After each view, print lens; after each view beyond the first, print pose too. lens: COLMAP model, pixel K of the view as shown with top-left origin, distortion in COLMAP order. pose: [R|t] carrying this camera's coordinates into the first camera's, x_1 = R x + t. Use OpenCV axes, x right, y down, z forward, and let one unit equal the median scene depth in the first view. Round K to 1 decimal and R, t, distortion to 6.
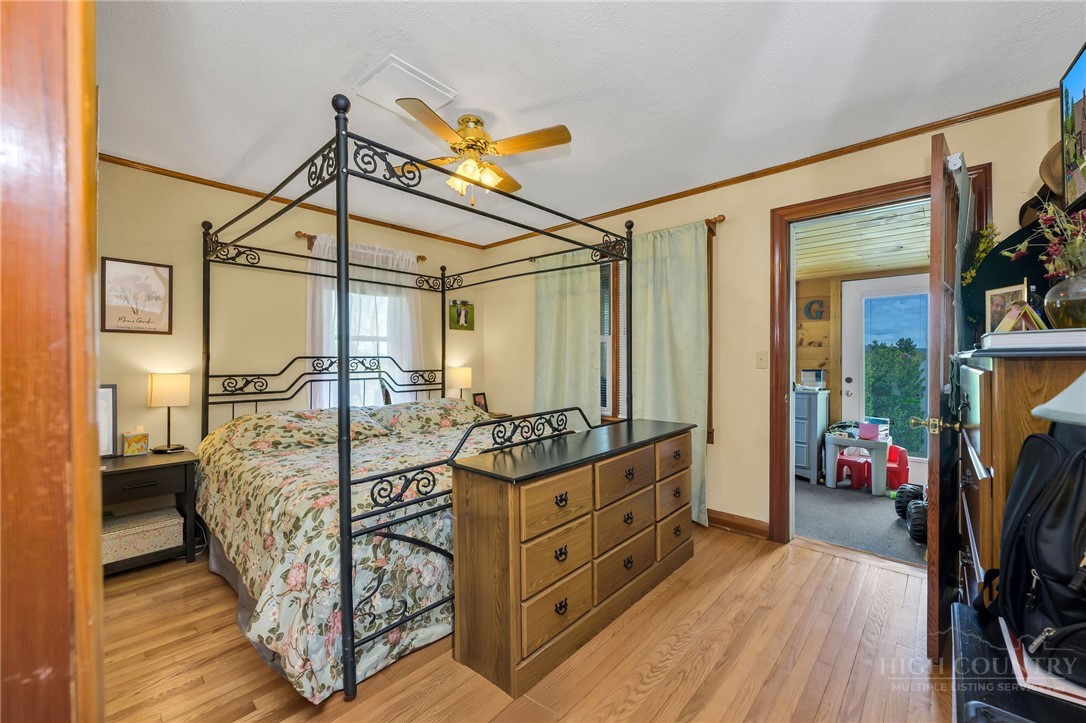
lens RADIAL K [[439.2, 0, 536.3], [0, 439.2, 360.1], [0, 0, 1]] dist [-0.000809, -0.000128]
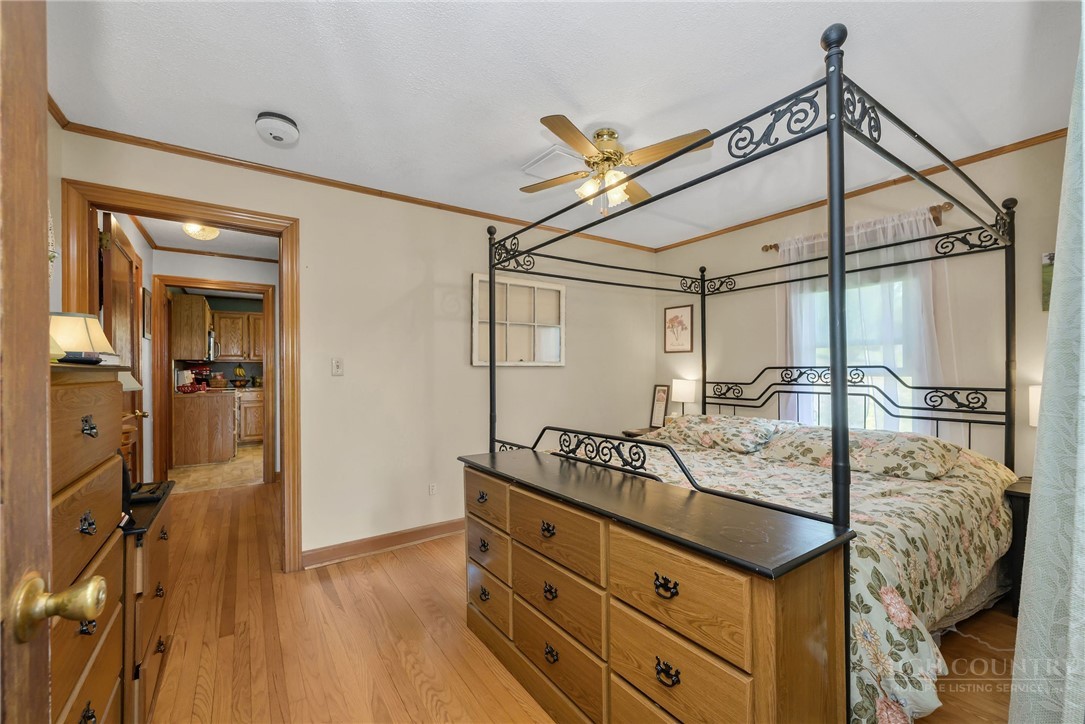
lens RADIAL K [[438.7, 0, 549.6], [0, 438.7, 371.1], [0, 0, 1]] dist [-0.000809, -0.000128]
pose [[-0.212771, 0.004734, -0.977091, 0.704297], [-0.000087, 0.999988, 0.004864, -0.004373], [0.977102, 0.001120, -0.212768, 0.890528]]
